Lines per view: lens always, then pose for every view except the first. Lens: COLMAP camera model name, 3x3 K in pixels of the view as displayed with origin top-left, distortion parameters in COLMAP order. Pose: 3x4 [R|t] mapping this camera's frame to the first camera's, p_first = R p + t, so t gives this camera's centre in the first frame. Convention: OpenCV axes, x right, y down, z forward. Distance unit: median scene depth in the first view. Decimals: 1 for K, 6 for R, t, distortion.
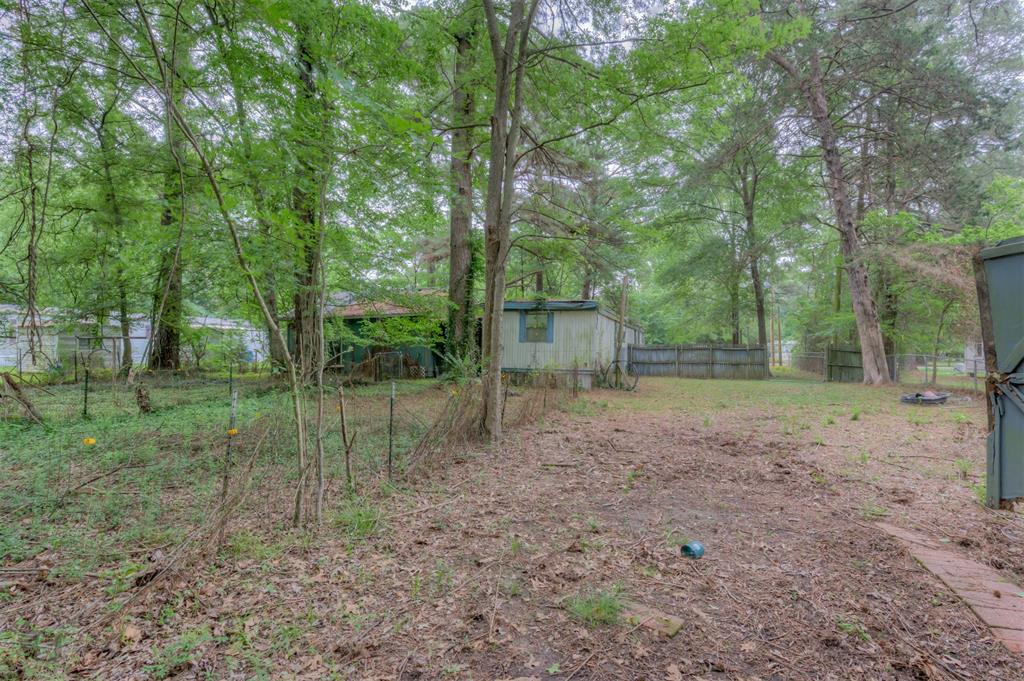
lens RADIAL K [[510.3, 0, 512.0], [0, 510.3, 340.5], [0, 0, 1]] dist [0.001178, 0.000104]
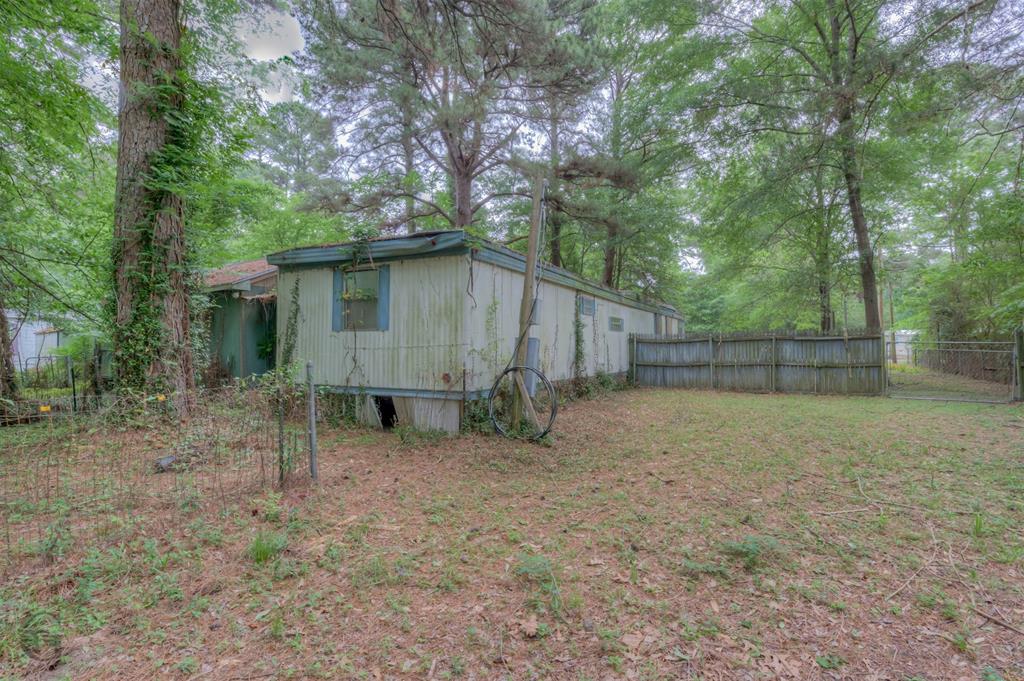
lens RADIAL K [[510.3, 0, 512.0], [0, 510.3, 340.5], [0, 0, 1]] dist [0.001178, 0.000104]
pose [[0.989358, -0.019049, -0.144249, 0.191682], [0.019627, 0.999804, 0.002585, 0.010969], [0.144171, -0.005388, 0.989538, 0.418668]]
